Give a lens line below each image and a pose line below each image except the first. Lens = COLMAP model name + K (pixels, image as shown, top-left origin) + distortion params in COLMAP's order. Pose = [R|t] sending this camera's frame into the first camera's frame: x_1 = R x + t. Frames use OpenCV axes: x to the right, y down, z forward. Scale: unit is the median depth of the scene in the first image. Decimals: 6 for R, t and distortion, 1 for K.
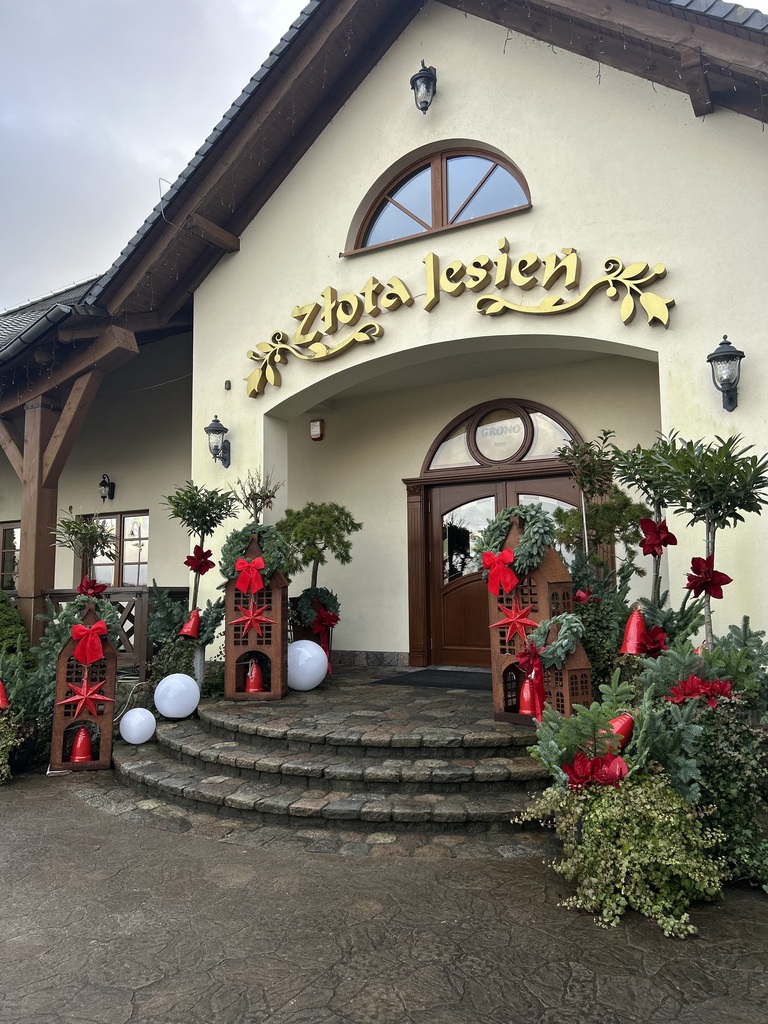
lens RADIAL K [[774.7, 0, 384.0], [0, 774.7, 512.0], [0, 0, 1]] dist [0.056416, -0.063435]
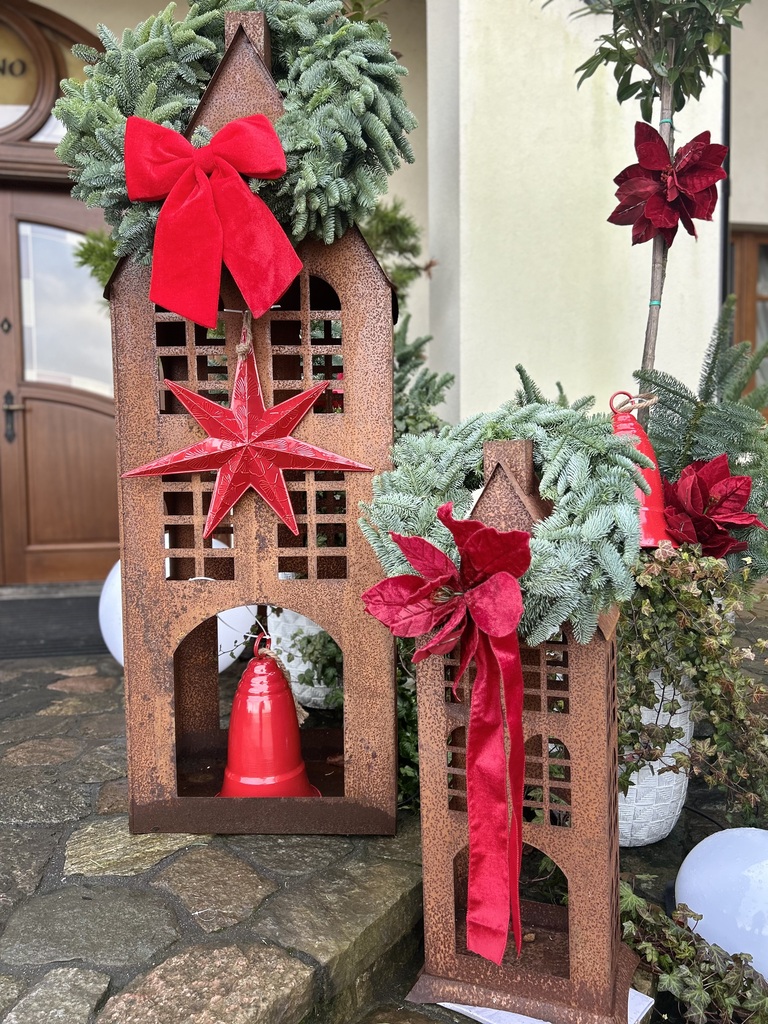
lens RADIAL K [[774.7, 0, 384.0], [0, 774.7, 512.0], [0, 0, 1]] dist [0.056416, -0.063435]
pose [[0.753513, -0.030885, 0.656707, 0.028591], [-0.065798, 0.990338, 0.122073, 0.096119], [-0.654132, -0.135194, 0.744200, 0.590999]]
